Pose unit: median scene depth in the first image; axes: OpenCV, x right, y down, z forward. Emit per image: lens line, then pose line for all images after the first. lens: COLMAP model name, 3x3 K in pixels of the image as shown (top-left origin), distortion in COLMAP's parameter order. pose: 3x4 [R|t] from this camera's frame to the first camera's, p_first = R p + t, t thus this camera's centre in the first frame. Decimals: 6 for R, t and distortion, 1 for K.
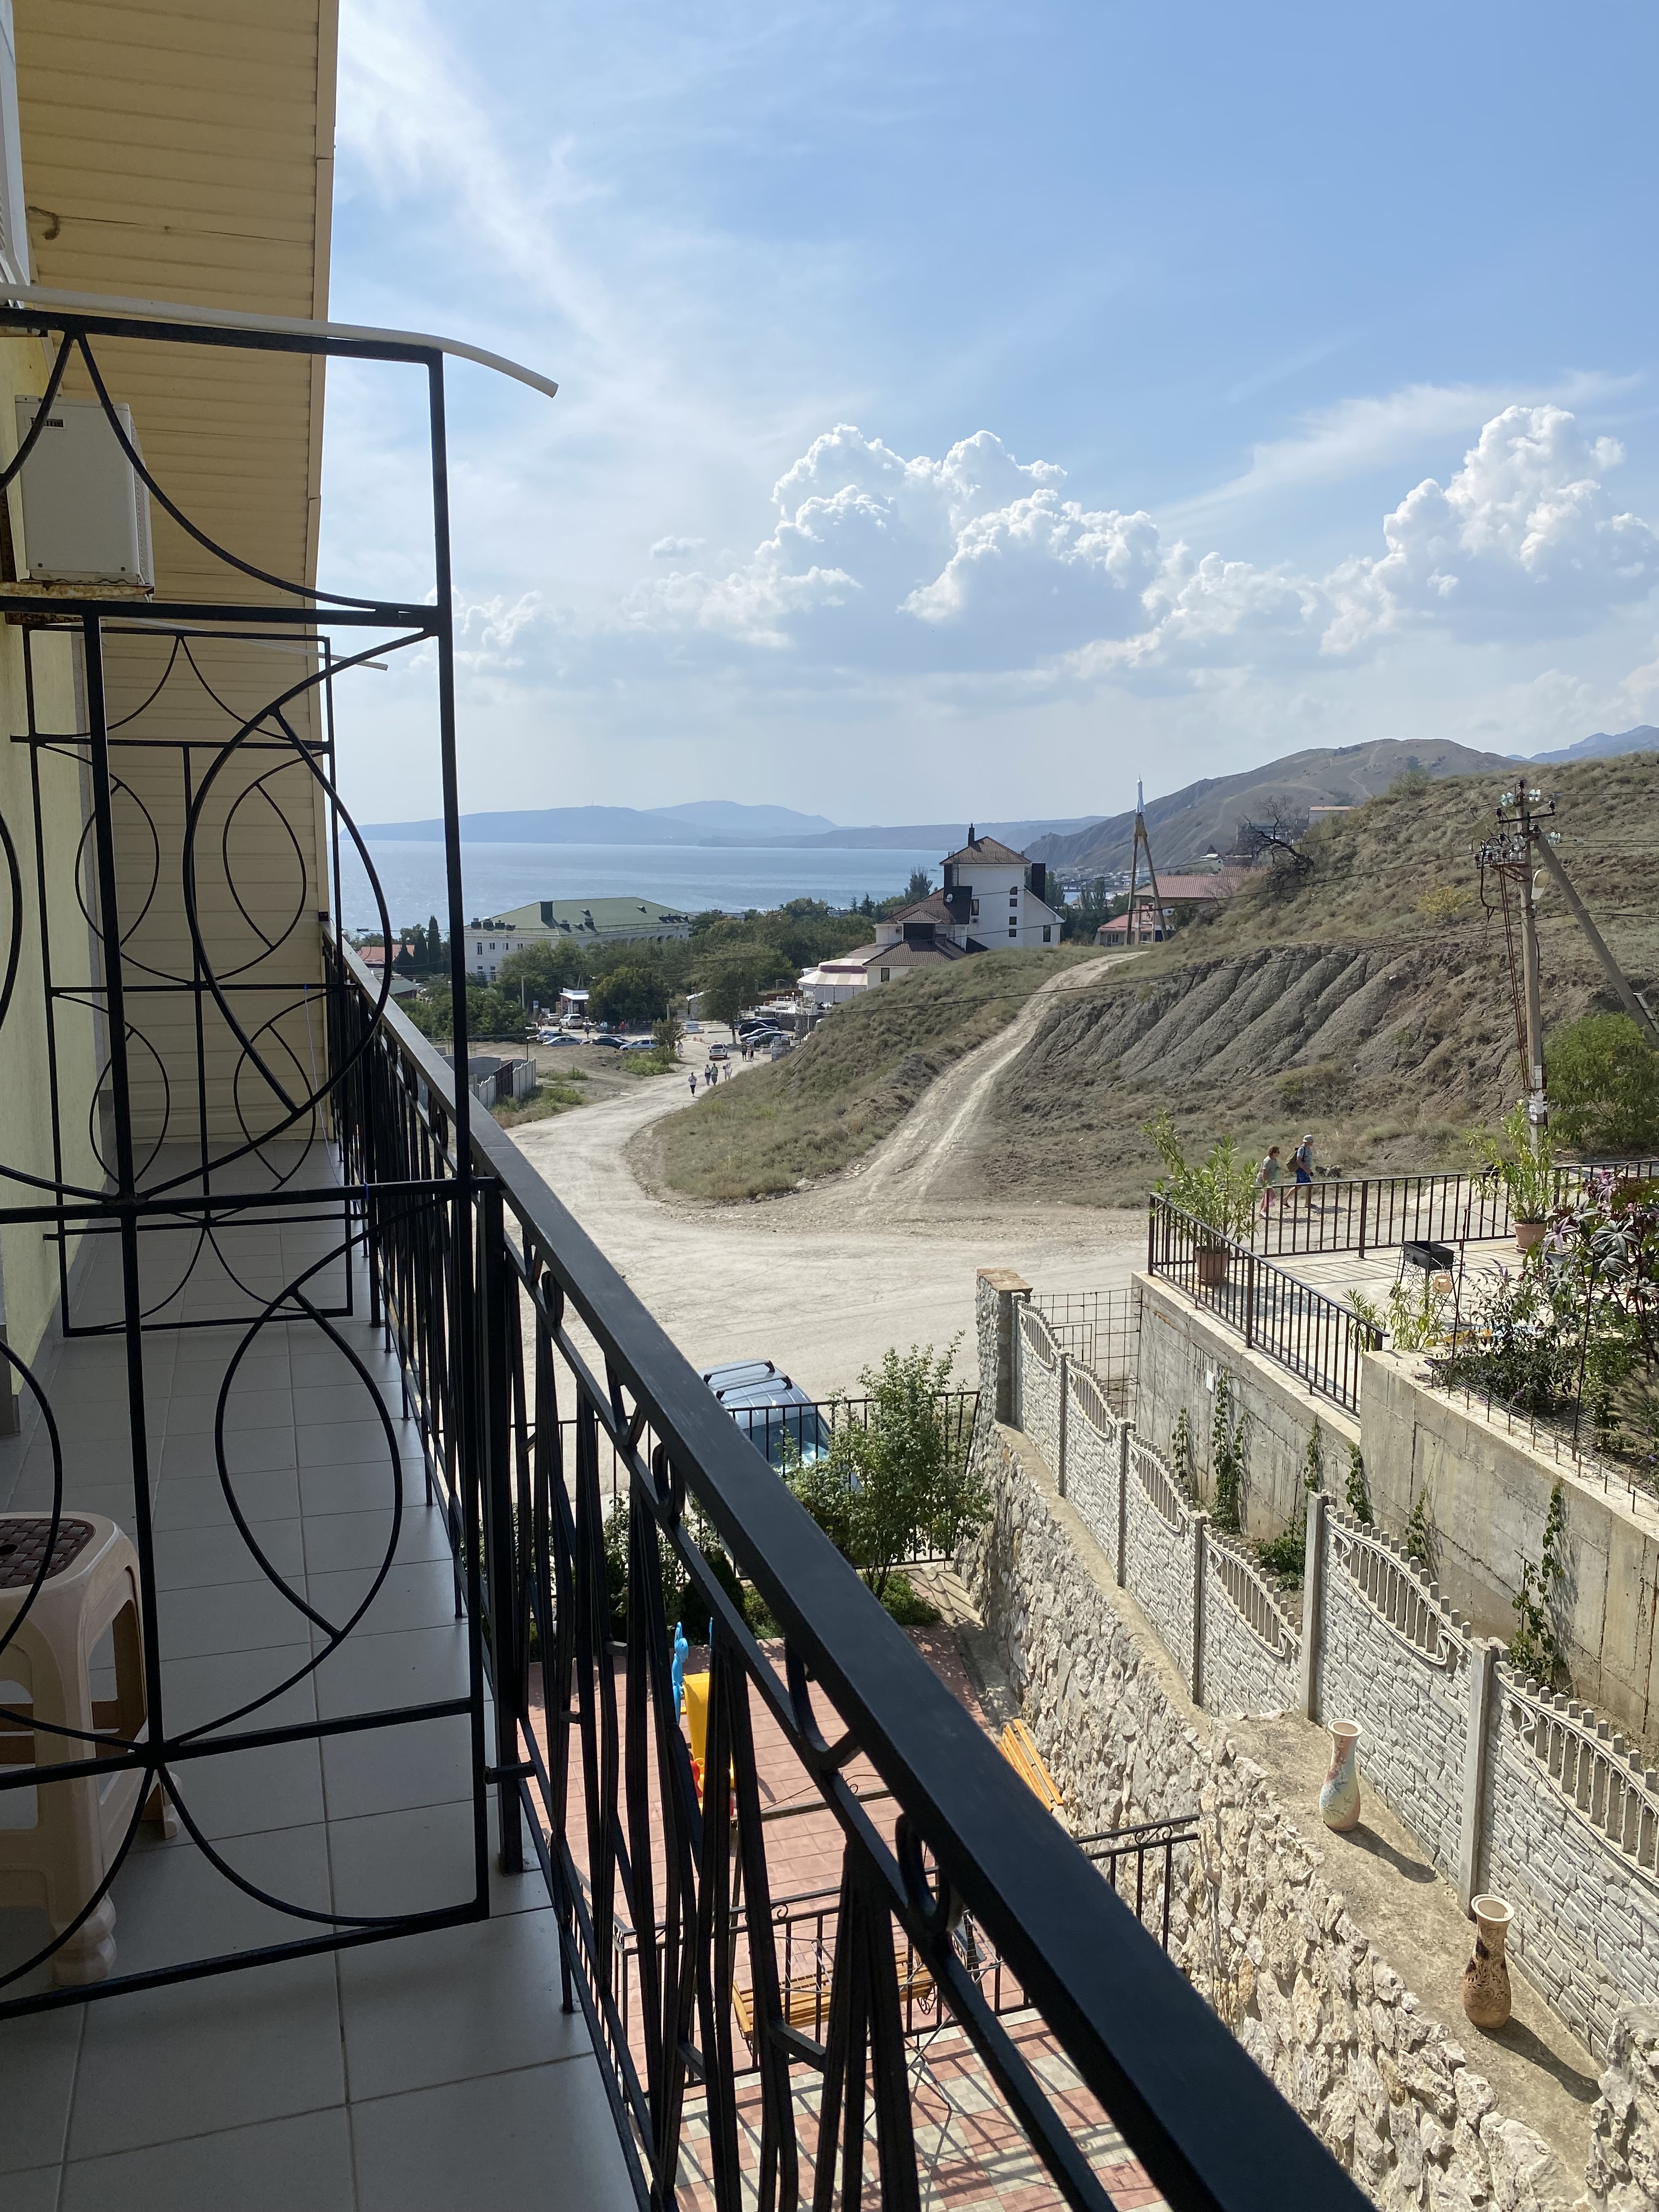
lens RADIAL K [[1712.8, 0, 798.6], [0, 1712.8, 1120.0], [0, 0, 1]] dist [0.071523, -0.086864]
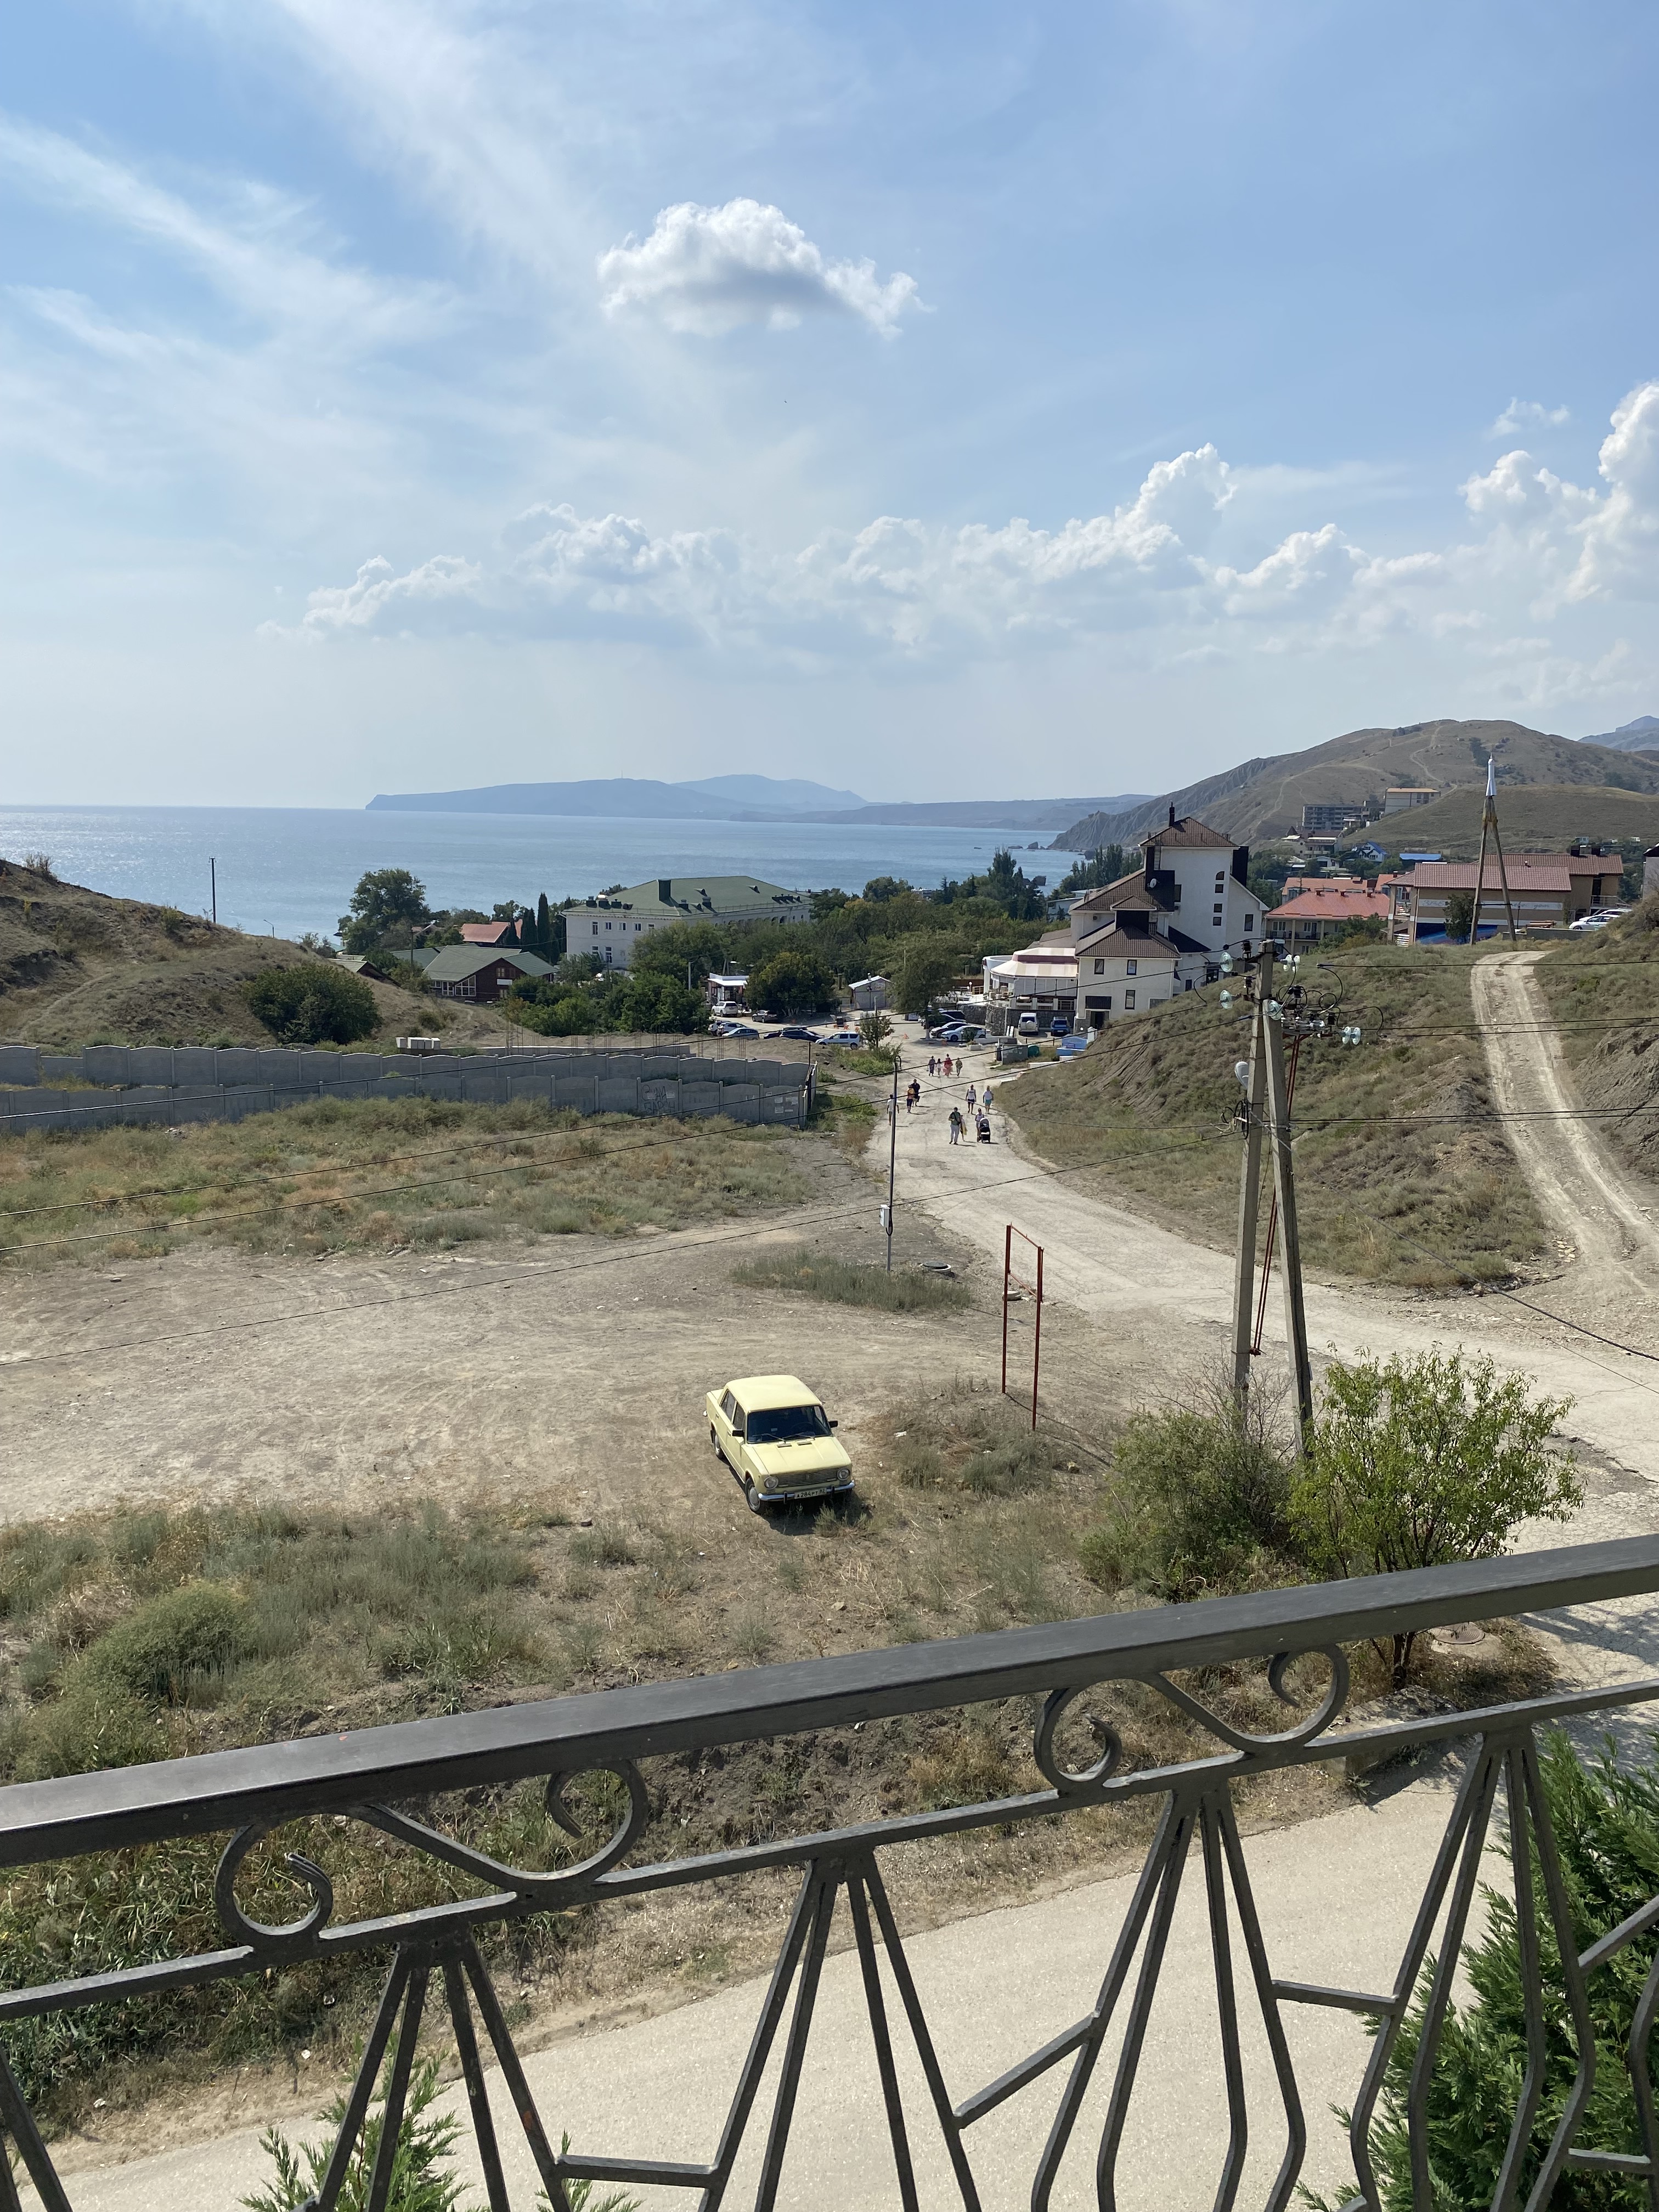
lens RADIAL K [[1712.8, 0, 825.6], [0, 1712.8, 1134.3], [0, 0, 1]] dist [0.071523, -0.086864]
pose [[0.999901, 0.010499, 0.009410, -0.282412], [-0.010705, 0.999698, 0.022116, -0.033436], [-0.009175, -0.022215, 0.999711, 0.182228]]
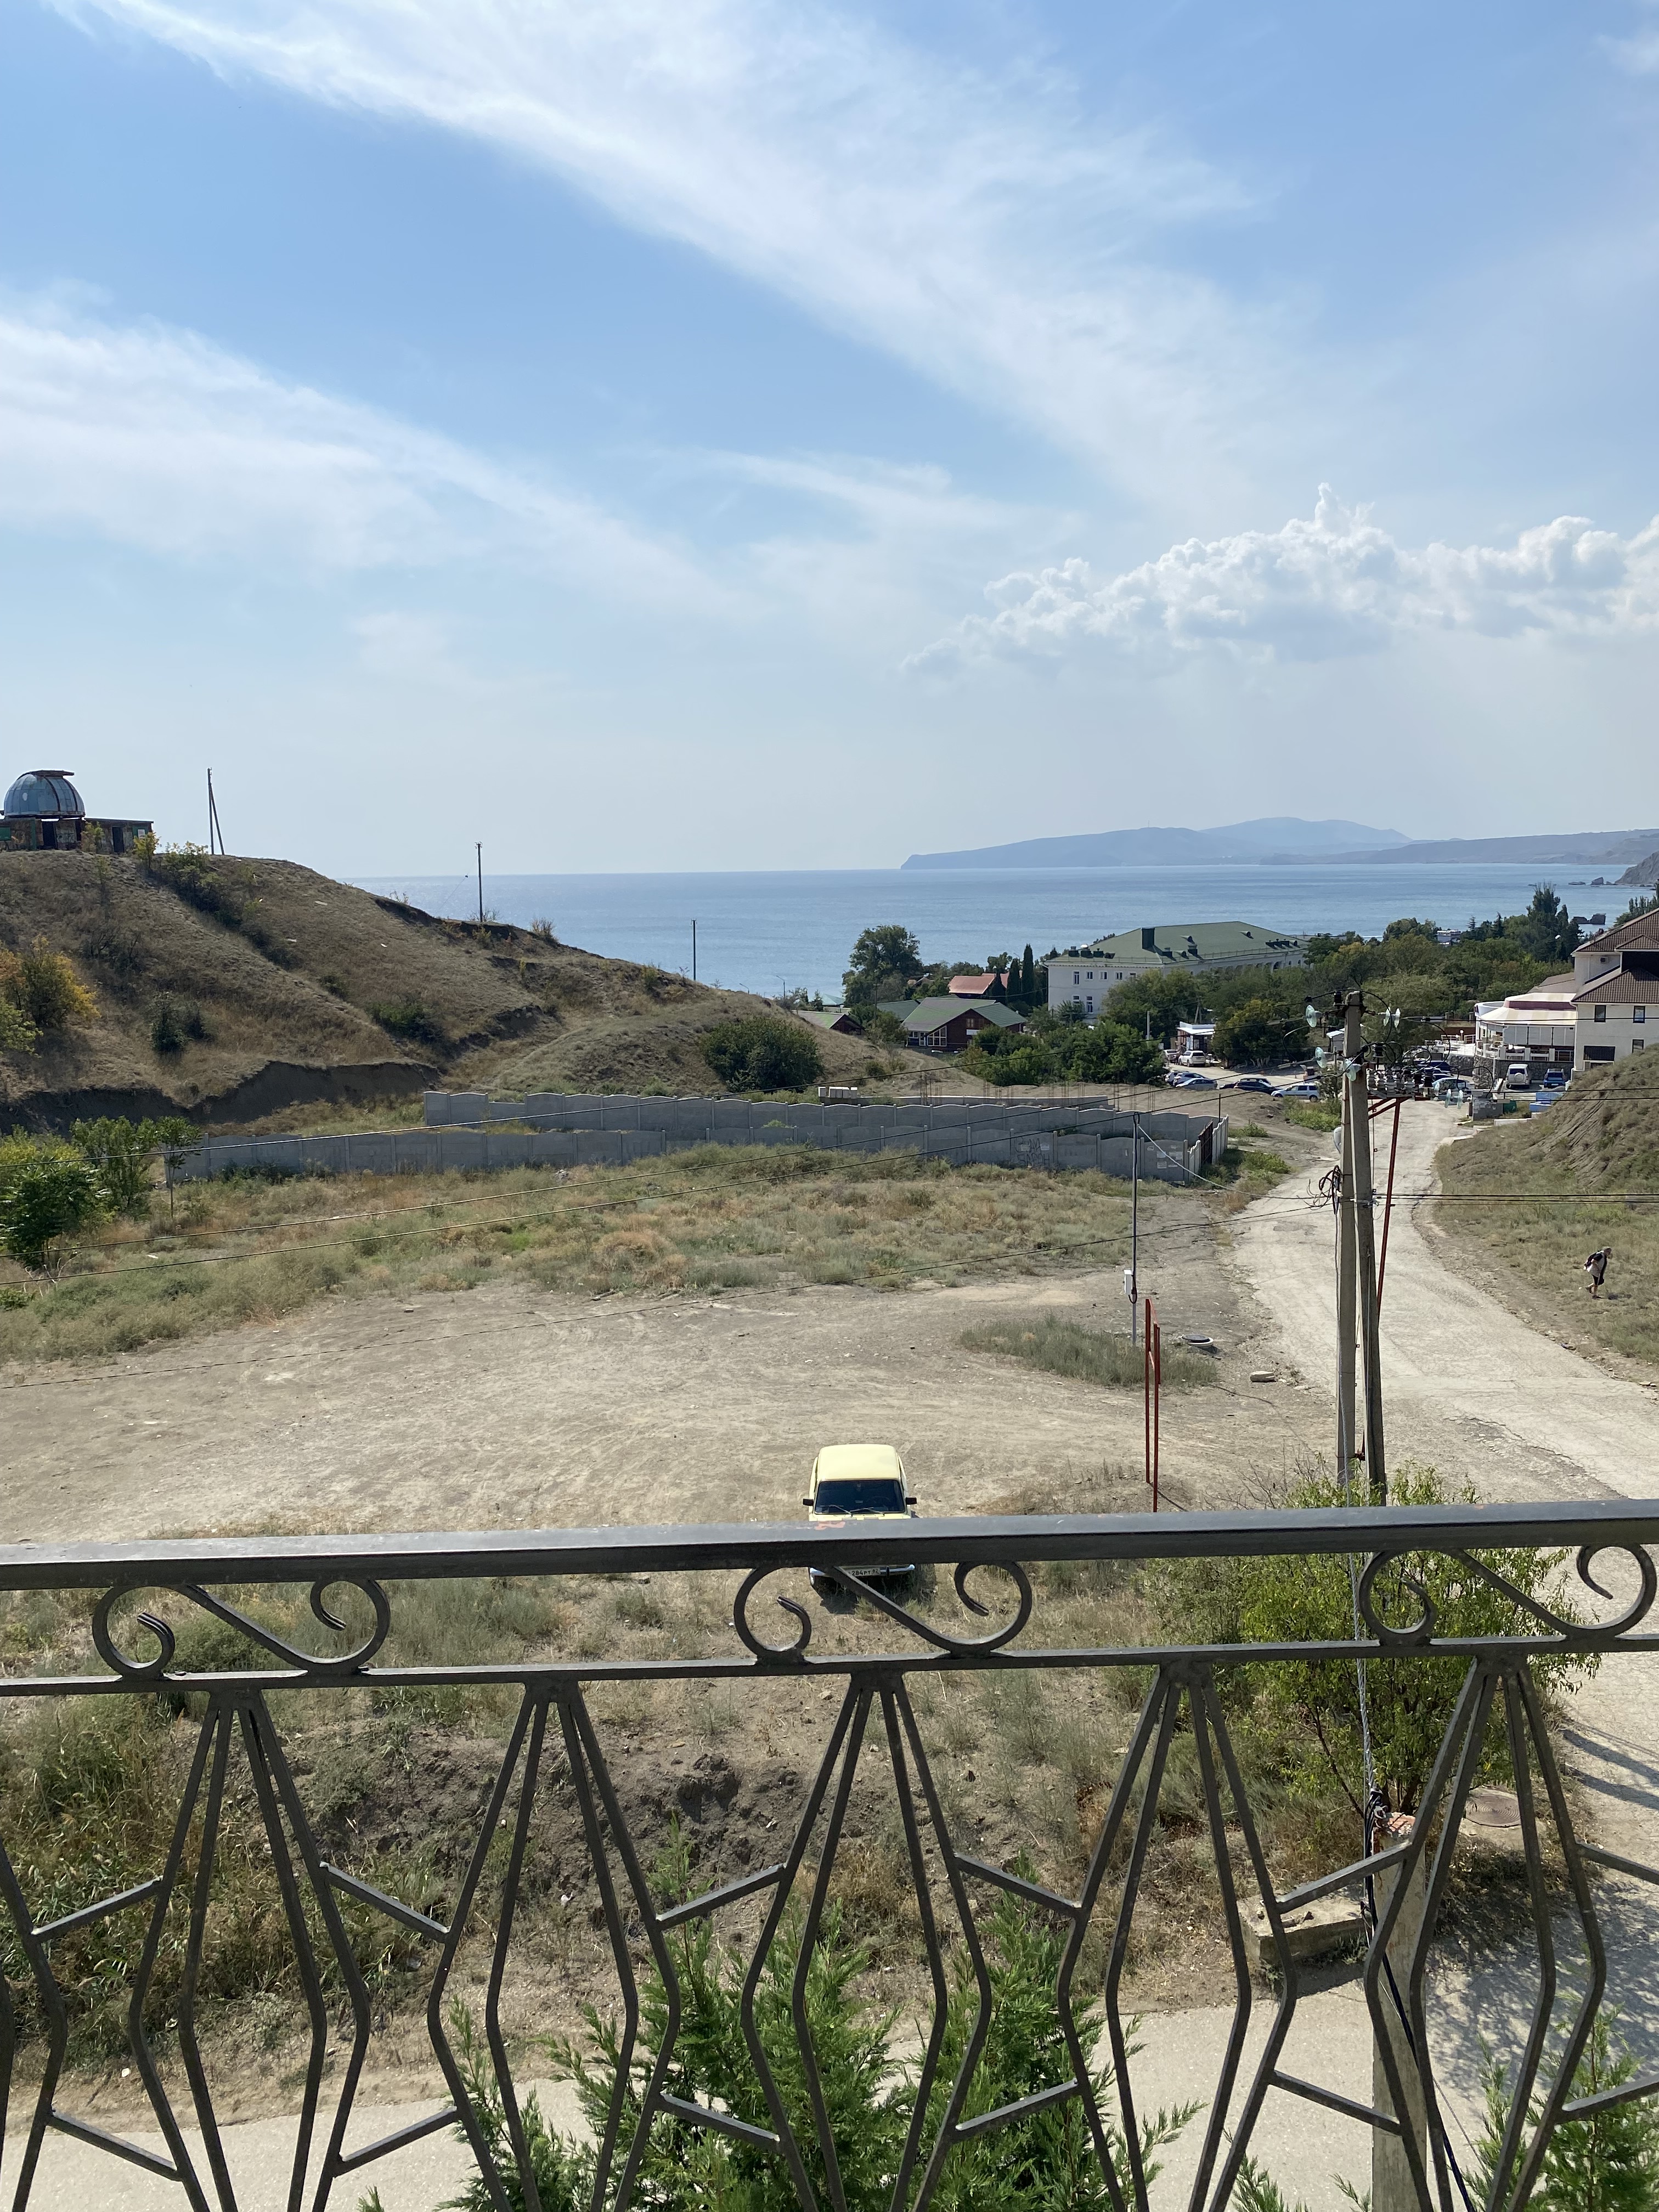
lens RADIAL K [[1712.8, 0, 811.0], [0, 1712.8, 1085.2], [0, 0, 1]] dist [0.071523, -0.086864]
pose [[0.953871, 0.018272, -0.299660, -0.170802], [-0.028075, 0.999201, -0.028439, -0.038390], [0.298901, 0.035540, 0.953622, 0.208741]]
